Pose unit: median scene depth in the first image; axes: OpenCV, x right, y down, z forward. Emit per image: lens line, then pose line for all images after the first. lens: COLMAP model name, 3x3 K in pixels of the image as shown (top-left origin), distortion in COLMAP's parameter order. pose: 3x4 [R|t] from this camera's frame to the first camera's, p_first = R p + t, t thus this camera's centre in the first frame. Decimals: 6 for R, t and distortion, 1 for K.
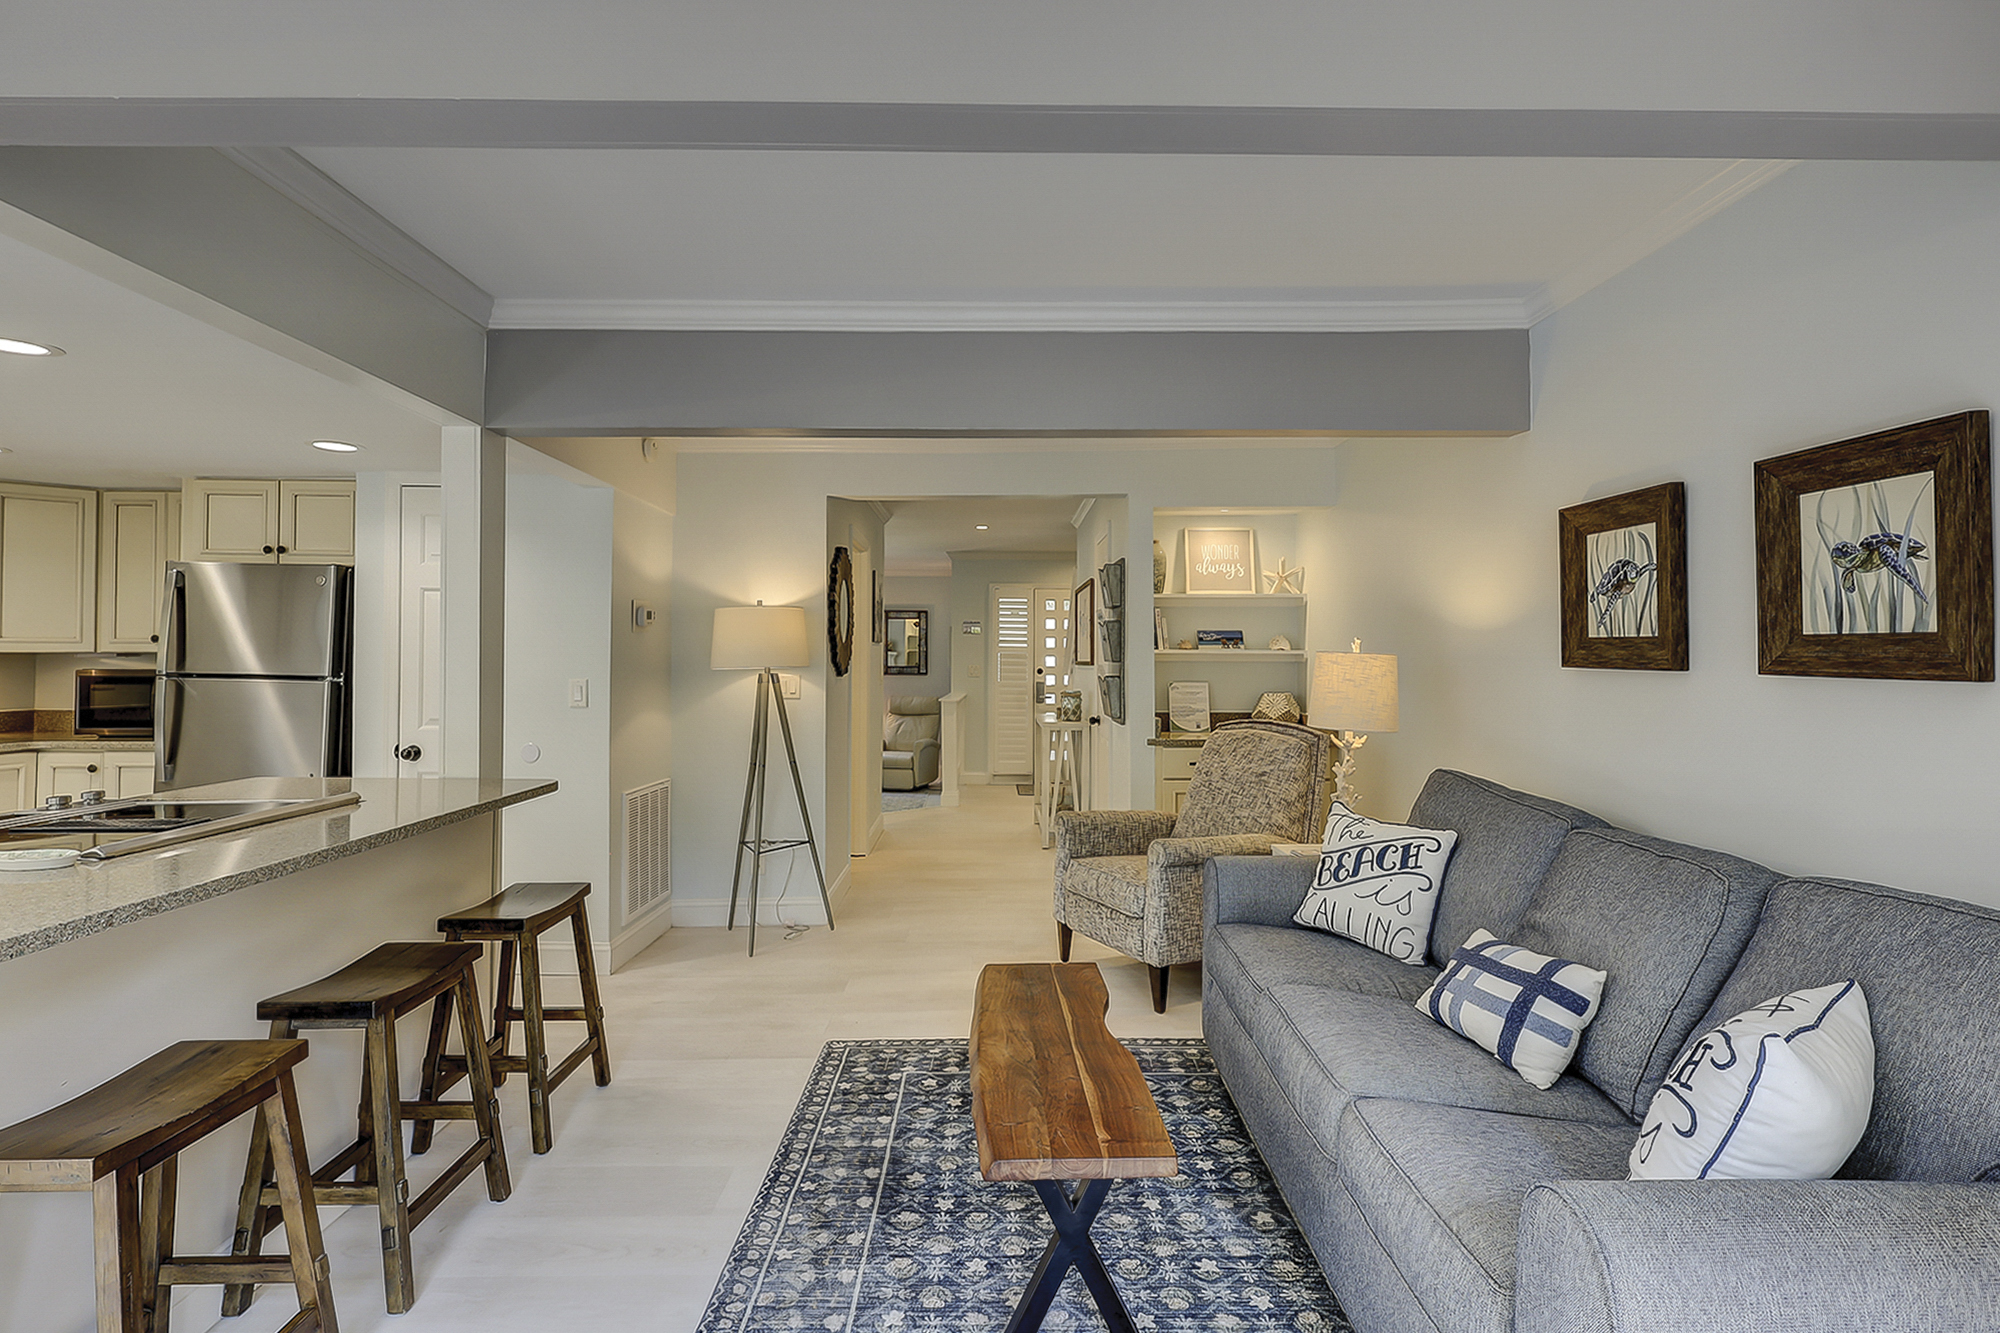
lens RADIAL K [[984.4, 0, 975.7], [0, 984.4, 647.4], [0, 0, 1]] dist [-0.002158, 0.000576]
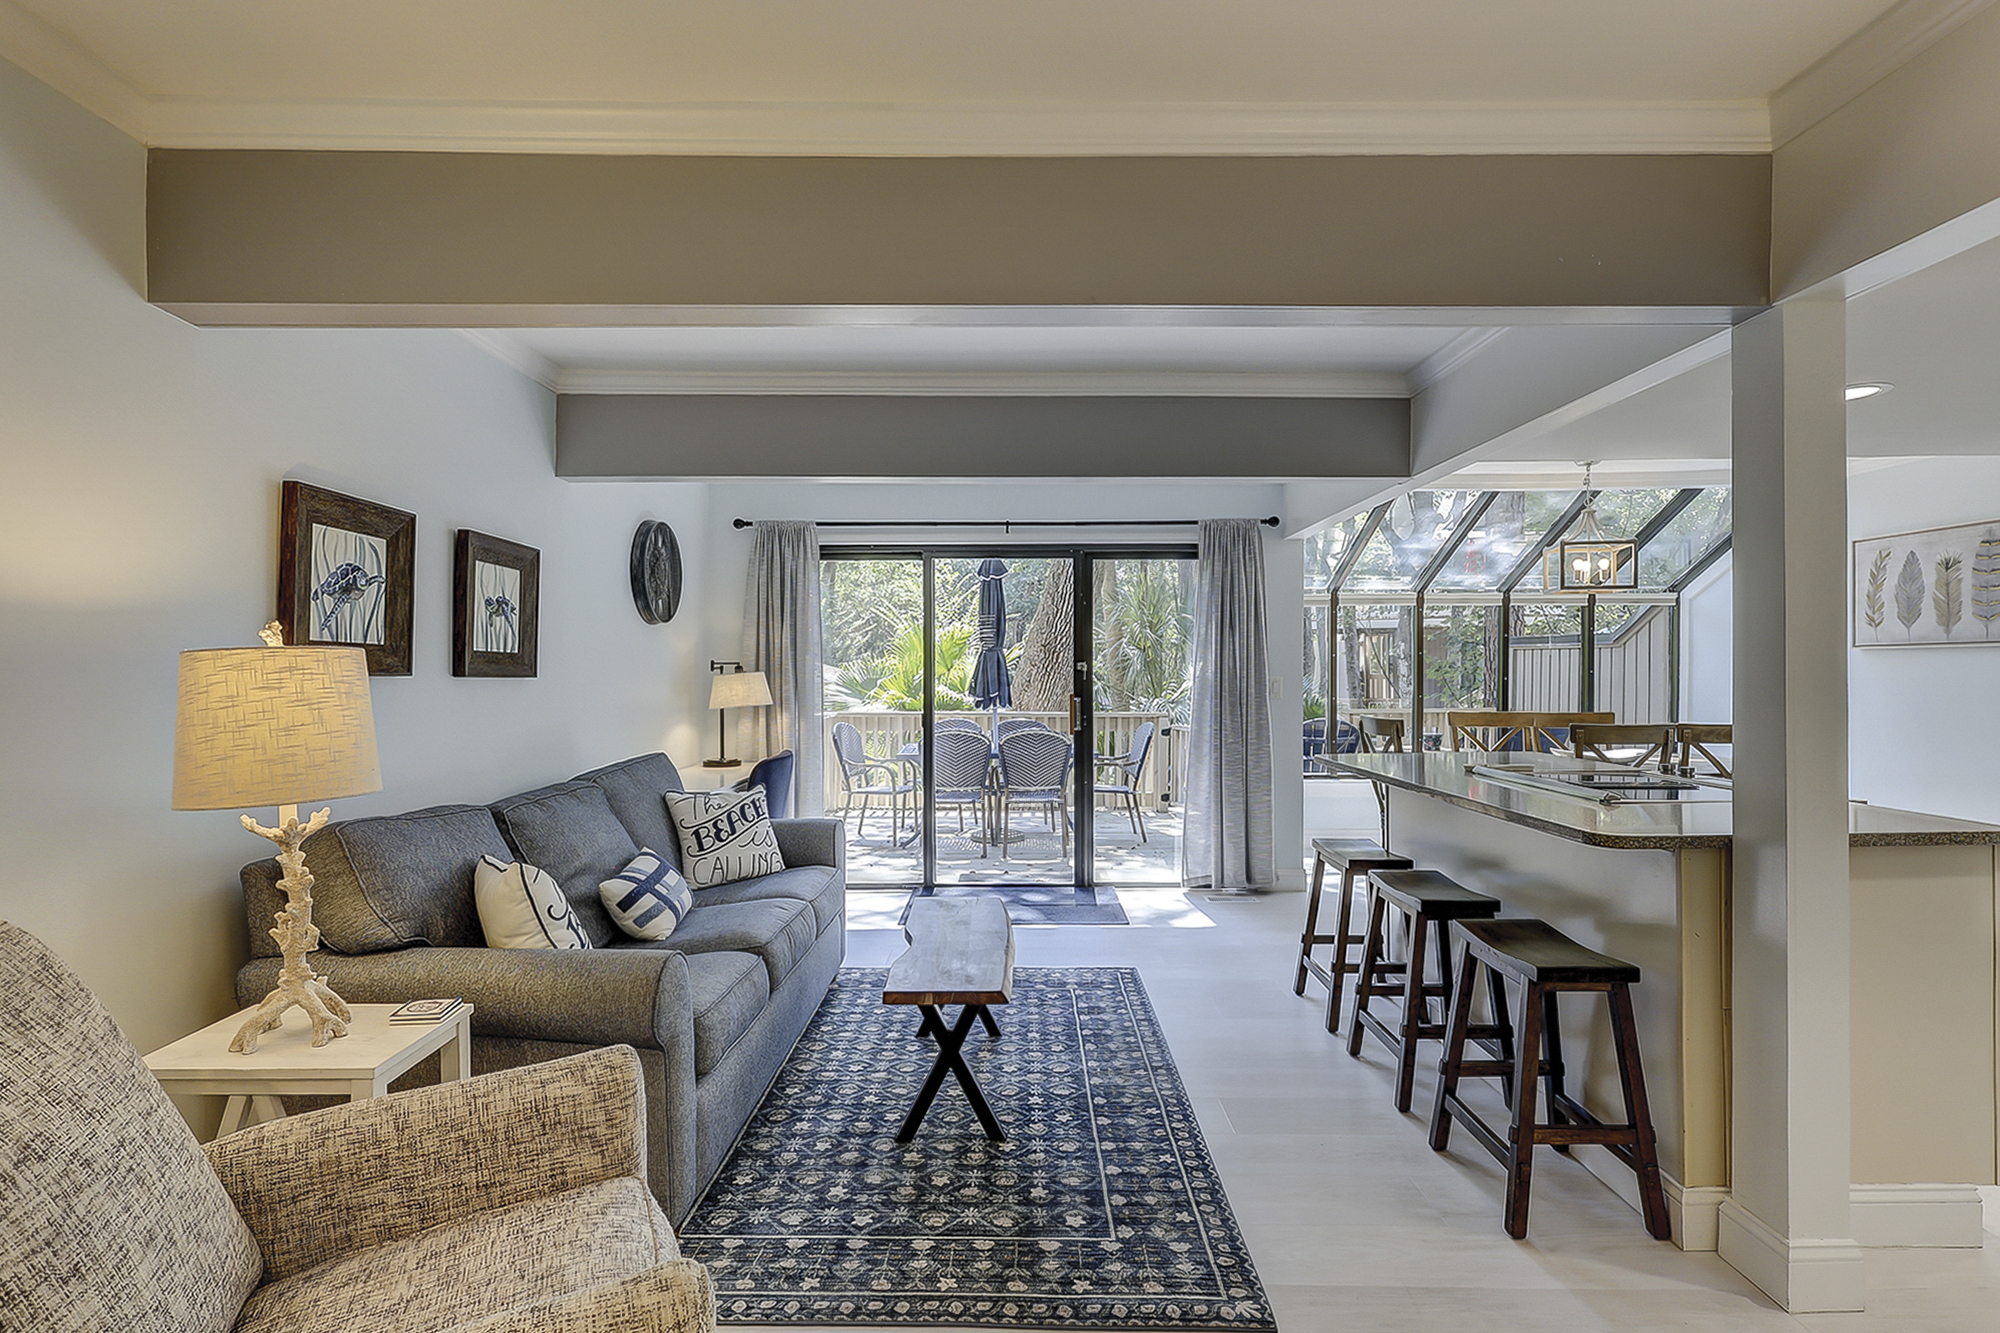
lens RADIAL K [[970.8, 0, 1000.0], [0, 970.8, 666.5], [0, 0, 1]] dist [-0.002451, -0.000564]
pose [[-0.999998, -0.000093, -0.002230, 0.012262], [-0.000058, 0.999878, -0.015624, 0.023400], [0.002231, -0.015624, -0.999875, 1.637636]]
